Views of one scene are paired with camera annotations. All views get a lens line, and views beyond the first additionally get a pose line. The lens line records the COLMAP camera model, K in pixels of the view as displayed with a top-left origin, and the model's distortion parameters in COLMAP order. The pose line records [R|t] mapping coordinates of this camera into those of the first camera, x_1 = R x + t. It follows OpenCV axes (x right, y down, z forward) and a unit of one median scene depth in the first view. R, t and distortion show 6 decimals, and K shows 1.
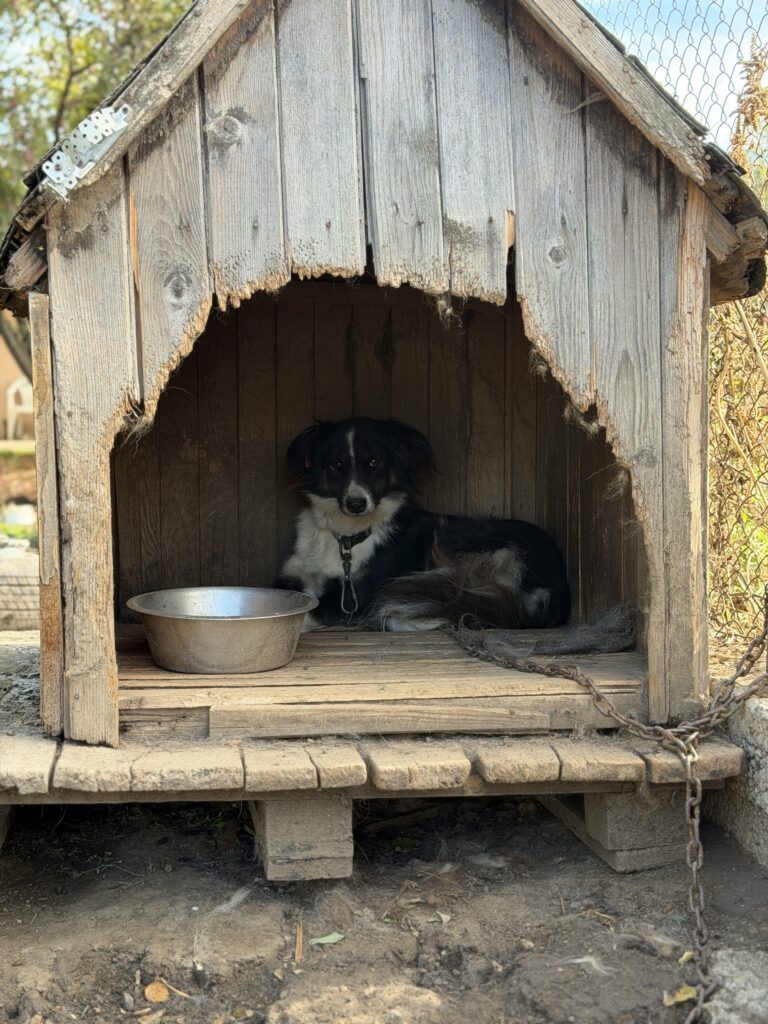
lens RADIAL K [[1430.1, 0, 384.0], [0, 1430.1, 512.0], [0, 0, 1]] dist [0.024721, 0.019281]
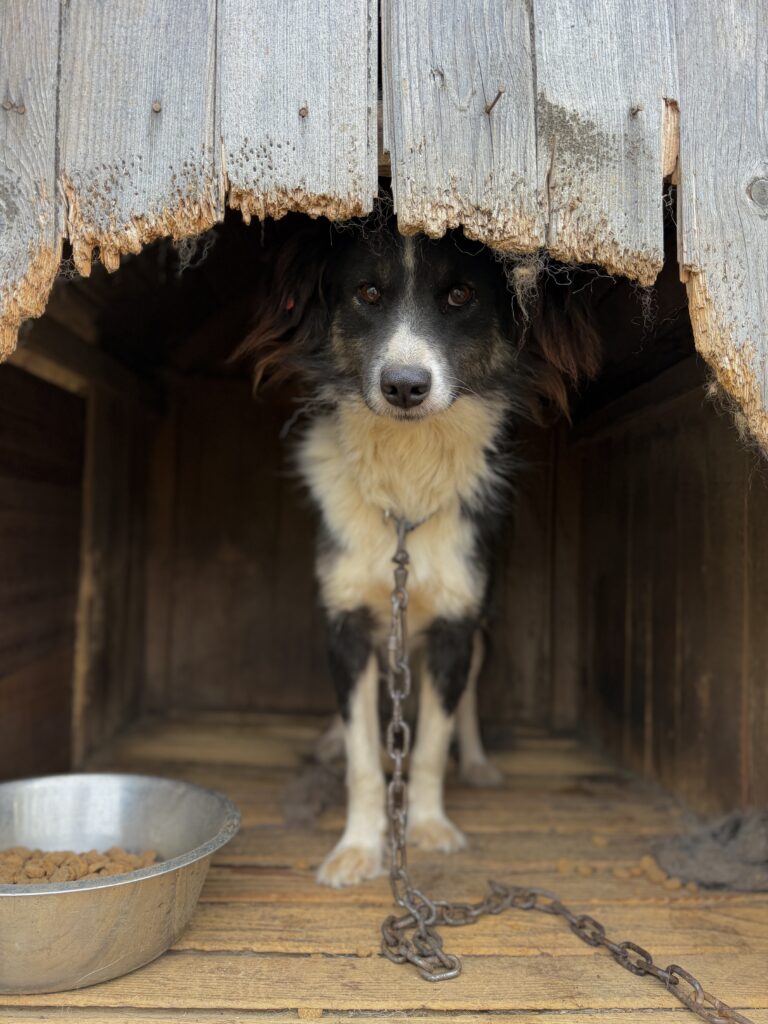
lens RADIAL K [[712.5, 0, 384.0], [0, 712.5, 512.0], [0, 0, 1]] dist [0.002921, 0.000187]
pose [[0.996102, 0.034979, -0.080973, 0.013817], [-0.043024, 0.994072, -0.099850, -0.039098], [0.077000, 0.102945, 0.991702, 0.768144]]
